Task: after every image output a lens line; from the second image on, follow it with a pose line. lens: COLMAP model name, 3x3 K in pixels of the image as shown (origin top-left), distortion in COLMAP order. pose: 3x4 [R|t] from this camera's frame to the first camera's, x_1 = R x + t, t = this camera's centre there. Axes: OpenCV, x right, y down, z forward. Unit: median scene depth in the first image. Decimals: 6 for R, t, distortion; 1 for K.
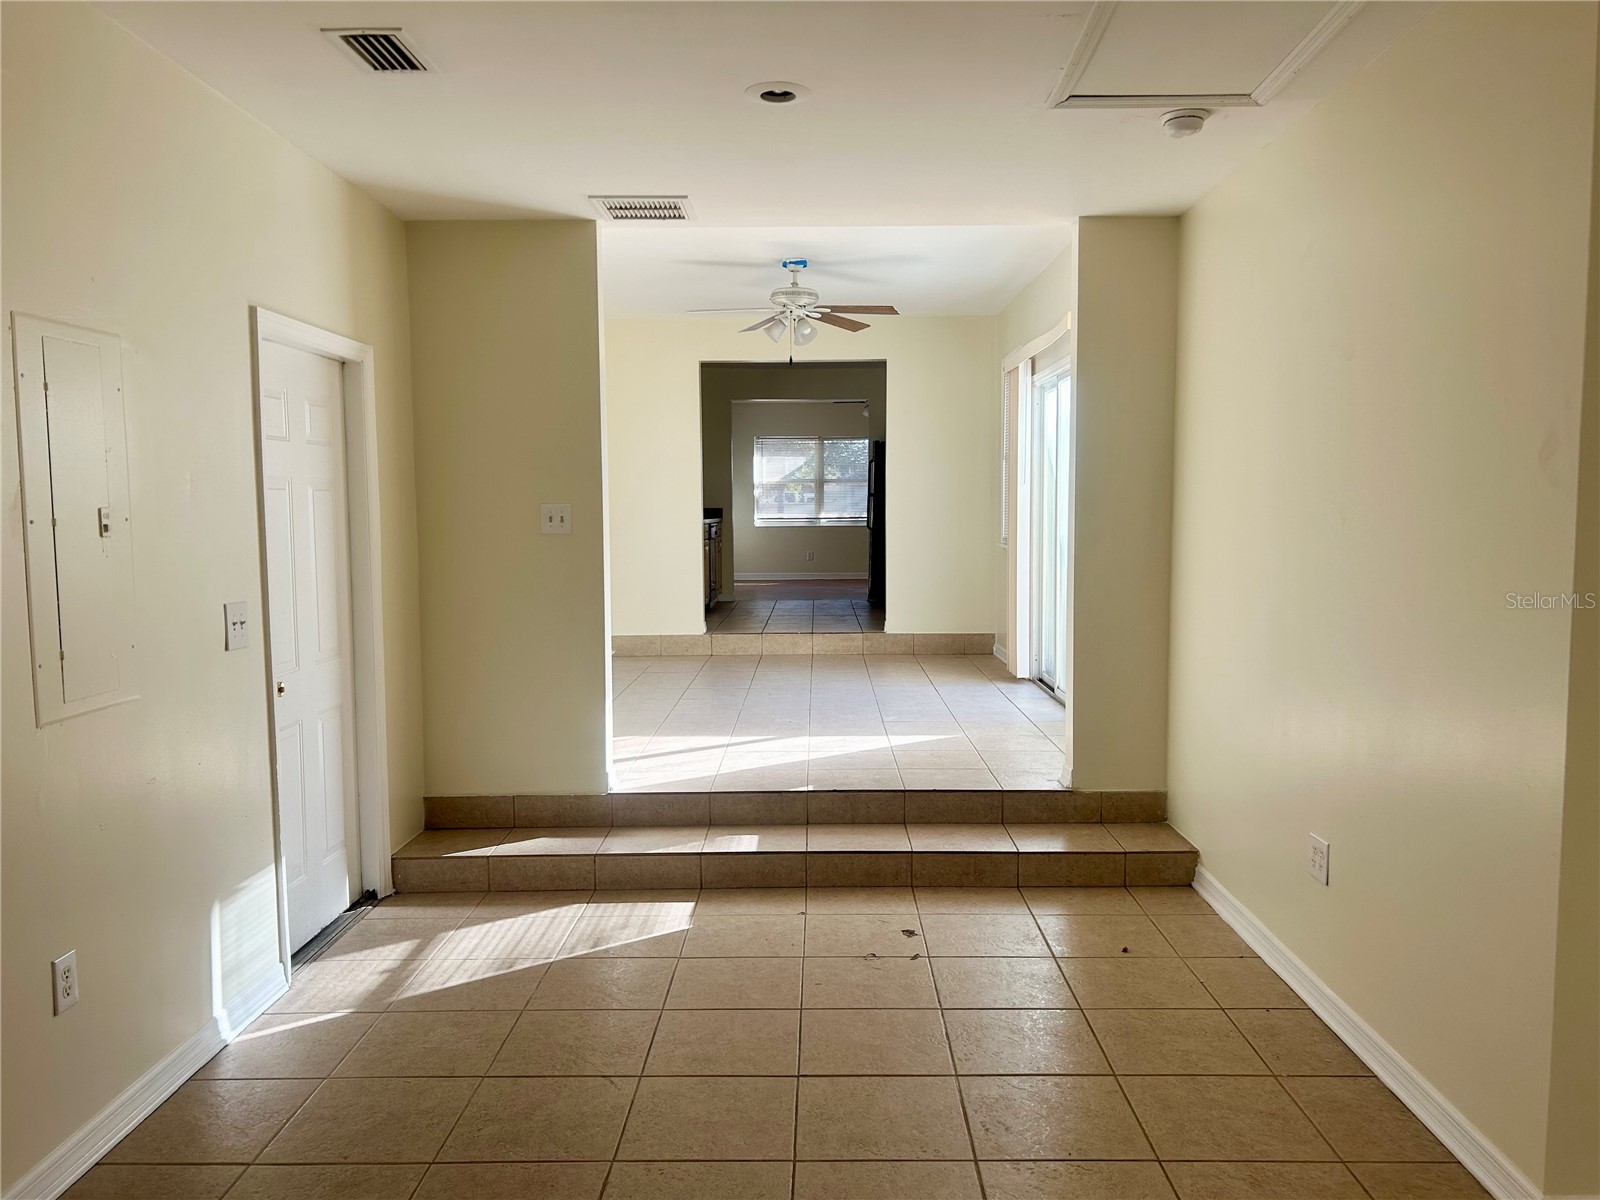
lens RADIAL K [[1203.9, 0, 803.2], [0, 1203.9, 607.6], [0, 0, 1]] dist [0.059202, -0.065237]
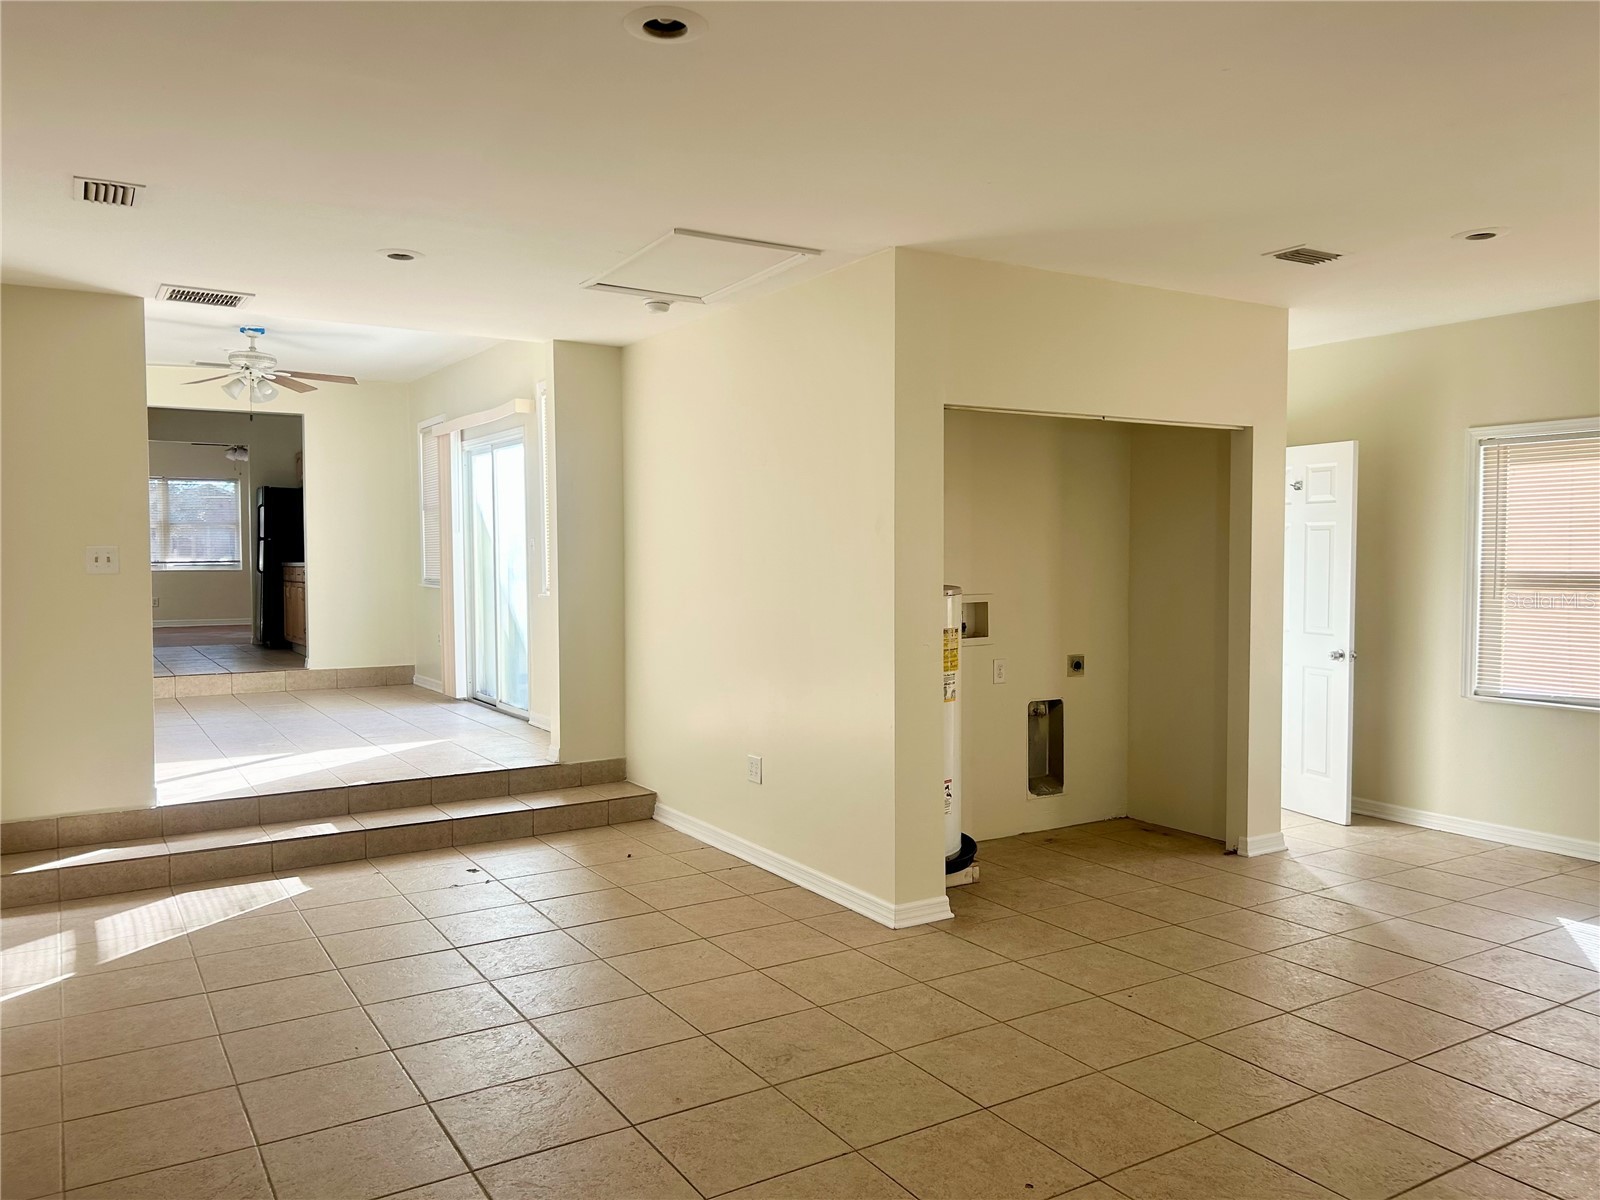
lens RADIAL K [[1203.9, 0, 814.3], [0, 1203.9, 594.5], [0, 0, 1]] dist [0.059202, -0.065237]
pose [[0.840010, -0.014273, 0.542383, -0.259073], [0.041258, 0.998440, -0.037625, 0.026471], [-0.541000, 0.053983, 0.839289, -0.275636]]
